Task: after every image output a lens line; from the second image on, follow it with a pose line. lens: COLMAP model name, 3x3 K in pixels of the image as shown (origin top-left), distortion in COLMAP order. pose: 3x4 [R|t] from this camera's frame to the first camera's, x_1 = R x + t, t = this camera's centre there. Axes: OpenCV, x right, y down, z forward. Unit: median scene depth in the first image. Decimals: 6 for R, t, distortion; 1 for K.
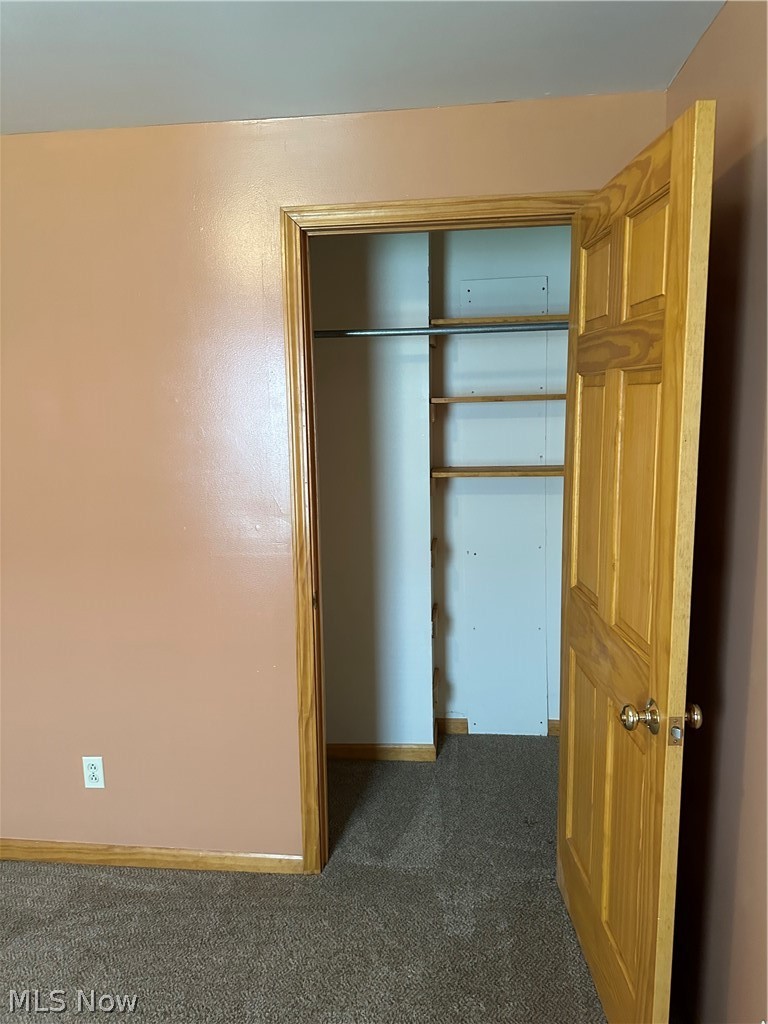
lens RADIAL K [[734.8, 0, 383.0], [0, 734.8, 505.2], [0, 0, 1]] dist [0.011015, 0.000572]
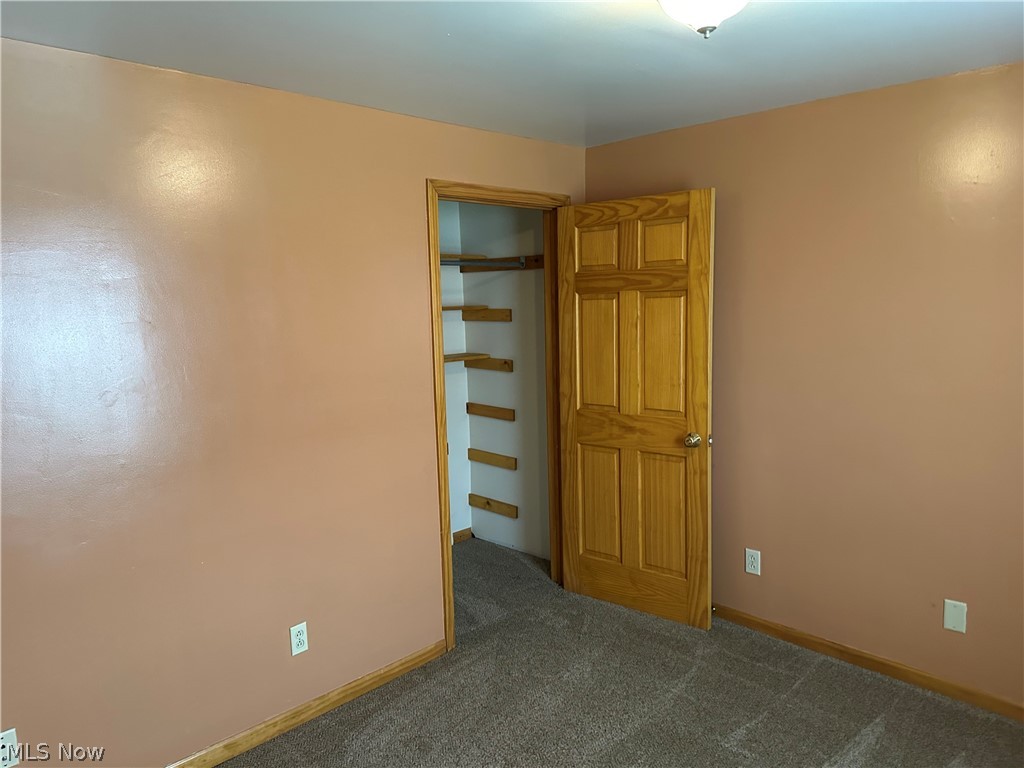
lens RADIAL K [[734.8, 0, 508.8], [0, 734.8, 387.5], [0, 0, 1]] dist [0.011015, 0.000572]
pose [[0.591639, -0.084045, 0.801810, -1.371207], [0.133288, 0.991062, 0.005531, 0.025821], [-0.795108, 0.103599, 0.597553, 0.048578]]
